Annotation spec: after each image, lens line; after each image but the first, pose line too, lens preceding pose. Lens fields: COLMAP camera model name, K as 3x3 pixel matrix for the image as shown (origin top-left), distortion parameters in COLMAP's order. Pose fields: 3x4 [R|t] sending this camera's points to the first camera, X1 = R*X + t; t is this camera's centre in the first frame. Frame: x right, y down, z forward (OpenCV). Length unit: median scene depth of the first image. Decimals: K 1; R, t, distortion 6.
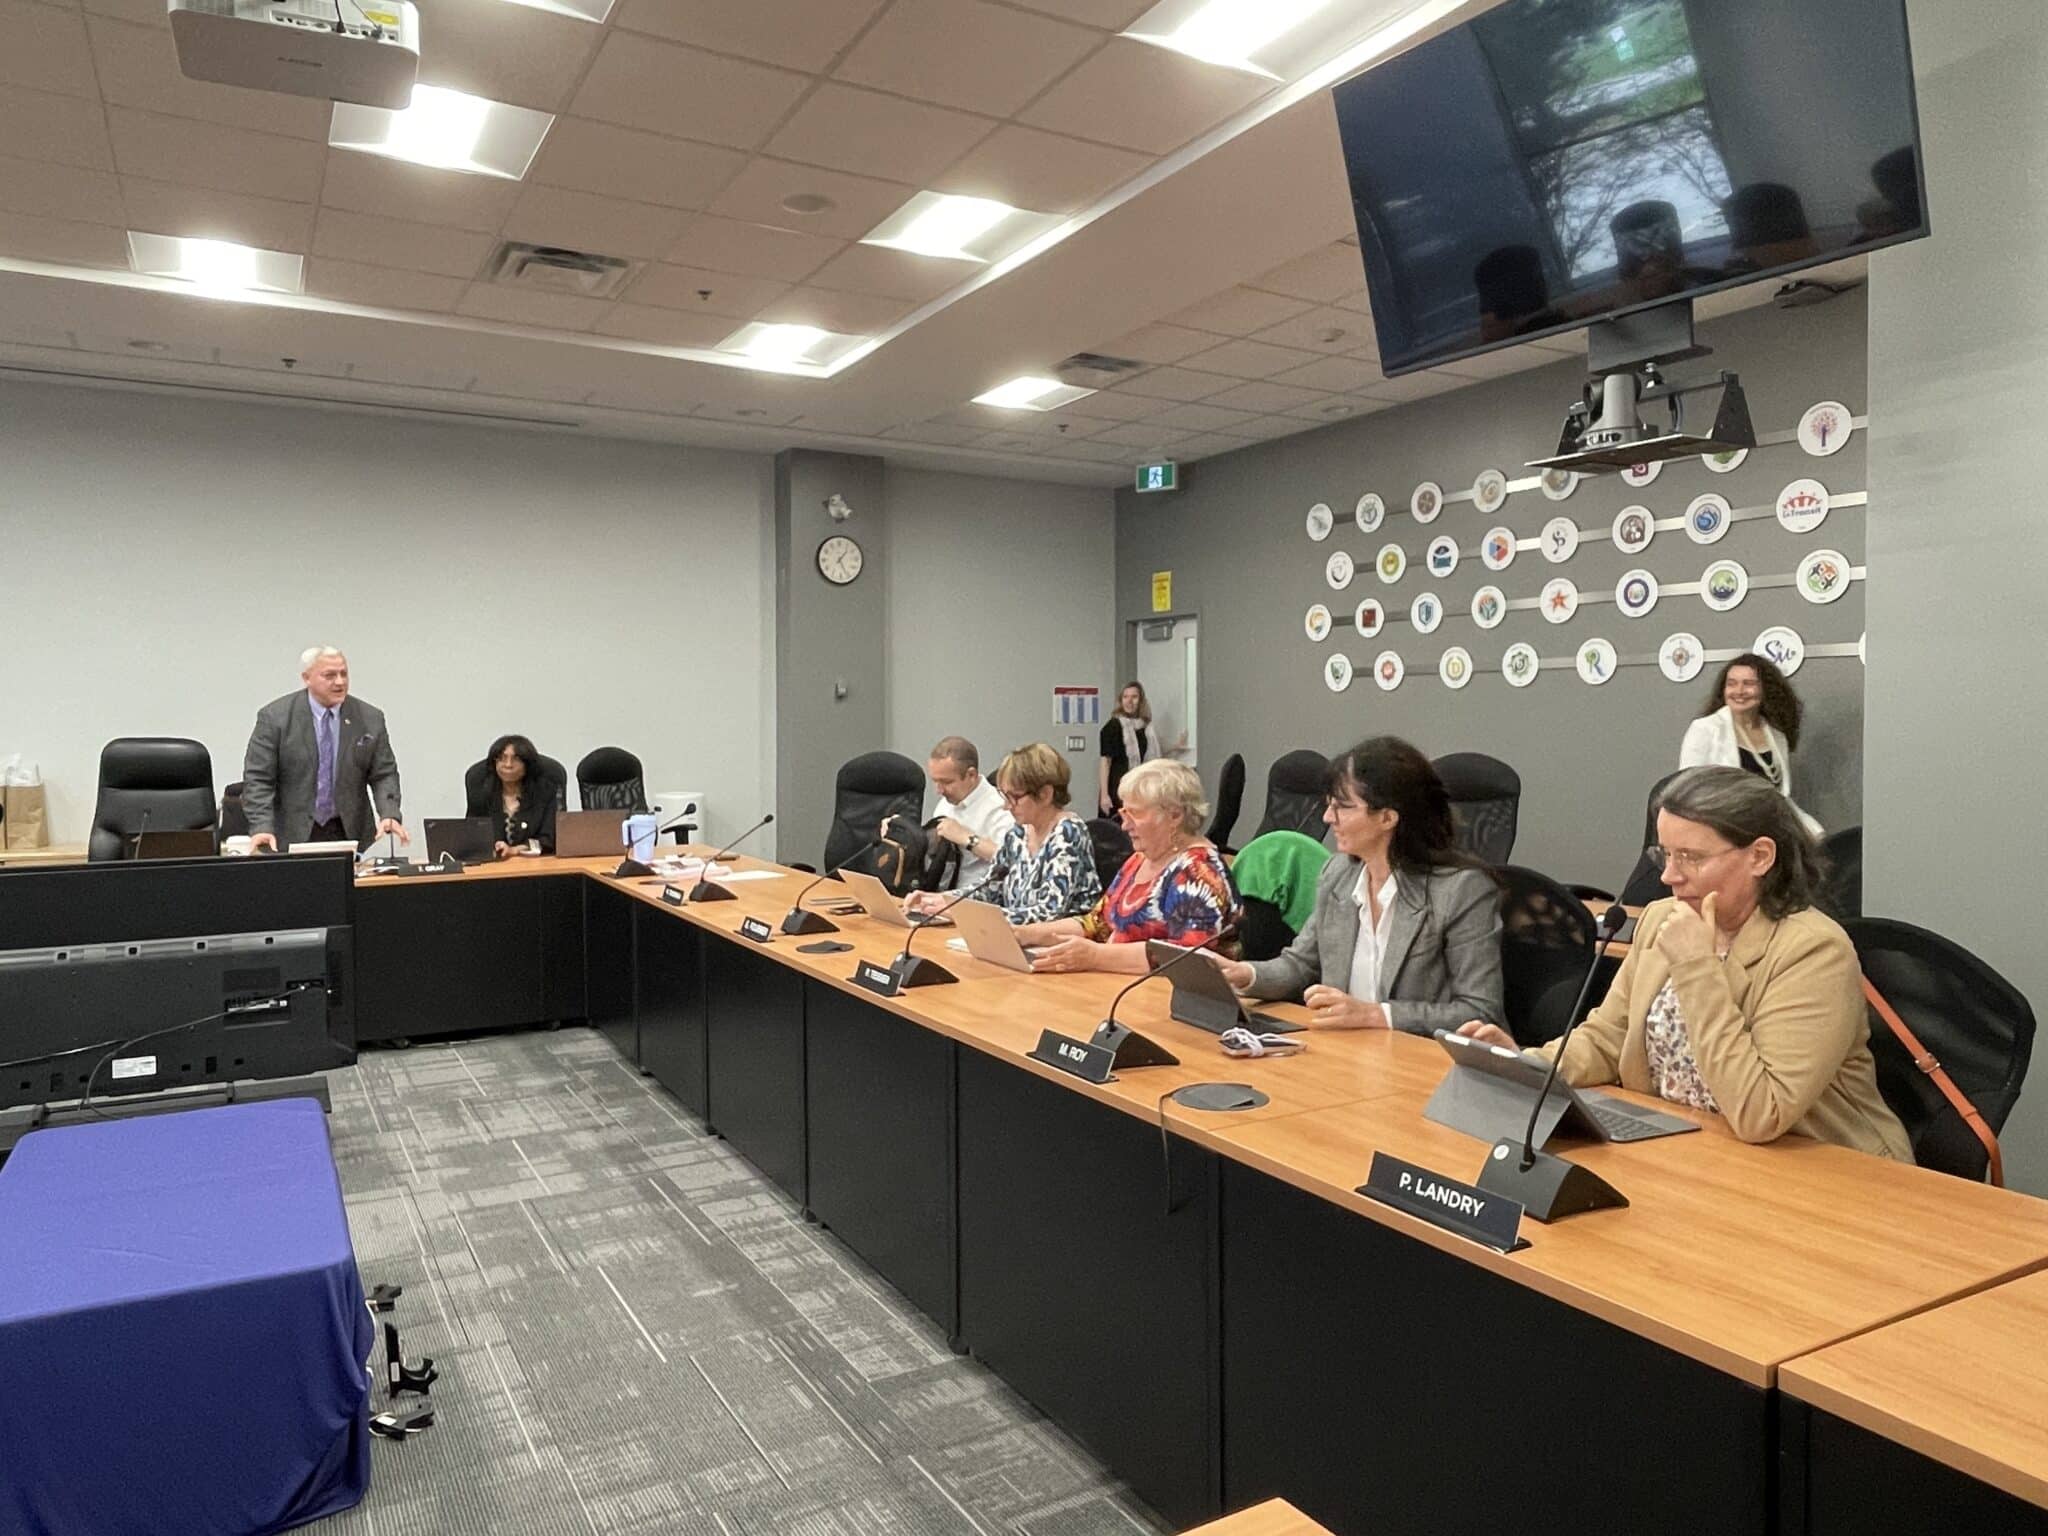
lens RADIAL K [[1389.8, 0, 1042.2], [0, 1389.8, 761.0], [0, 0, 1]] dist [0.003024, -0.002488]
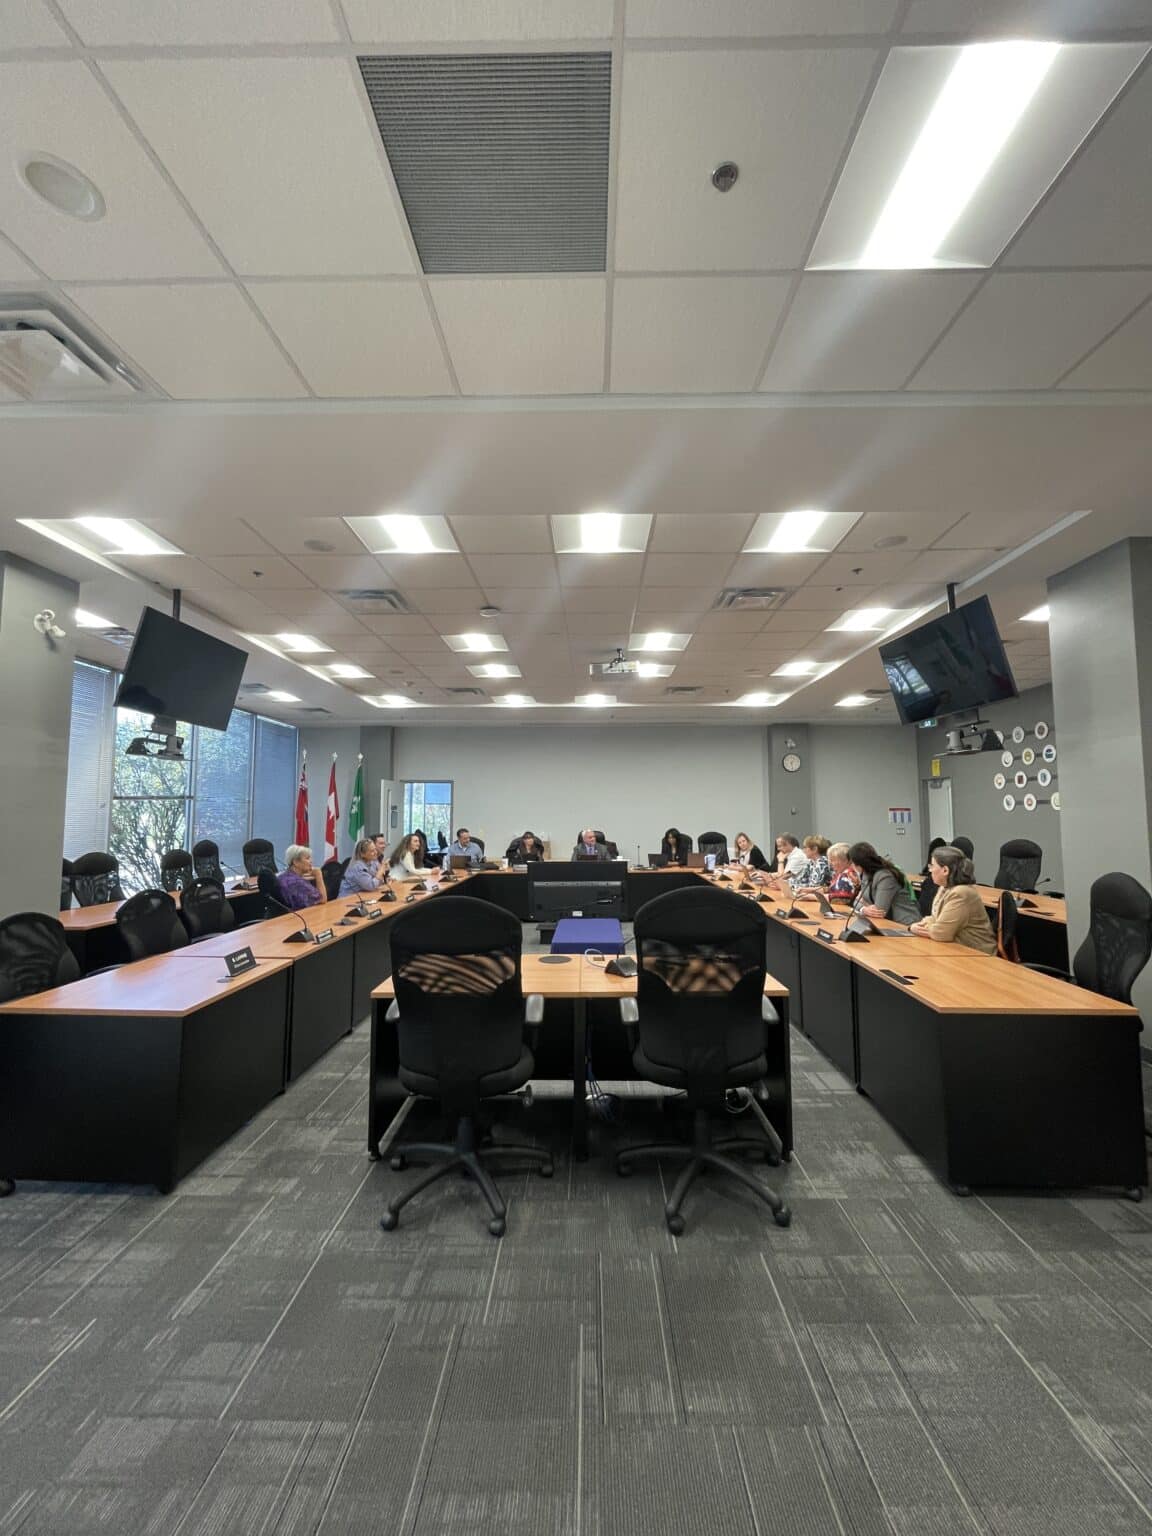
lens RADIAL K [[626.8, 0, 577.9], [0, 626.8, 760.9], [0, 0, 1]] dist [-0.009073, -0.000179]
pose [[0.852469, -0.046586, -0.520698, 0.159334], [-0.013858, 0.993658, -0.111589, -0.007299], [0.522594, 0.102342, 0.846417, -0.295899]]
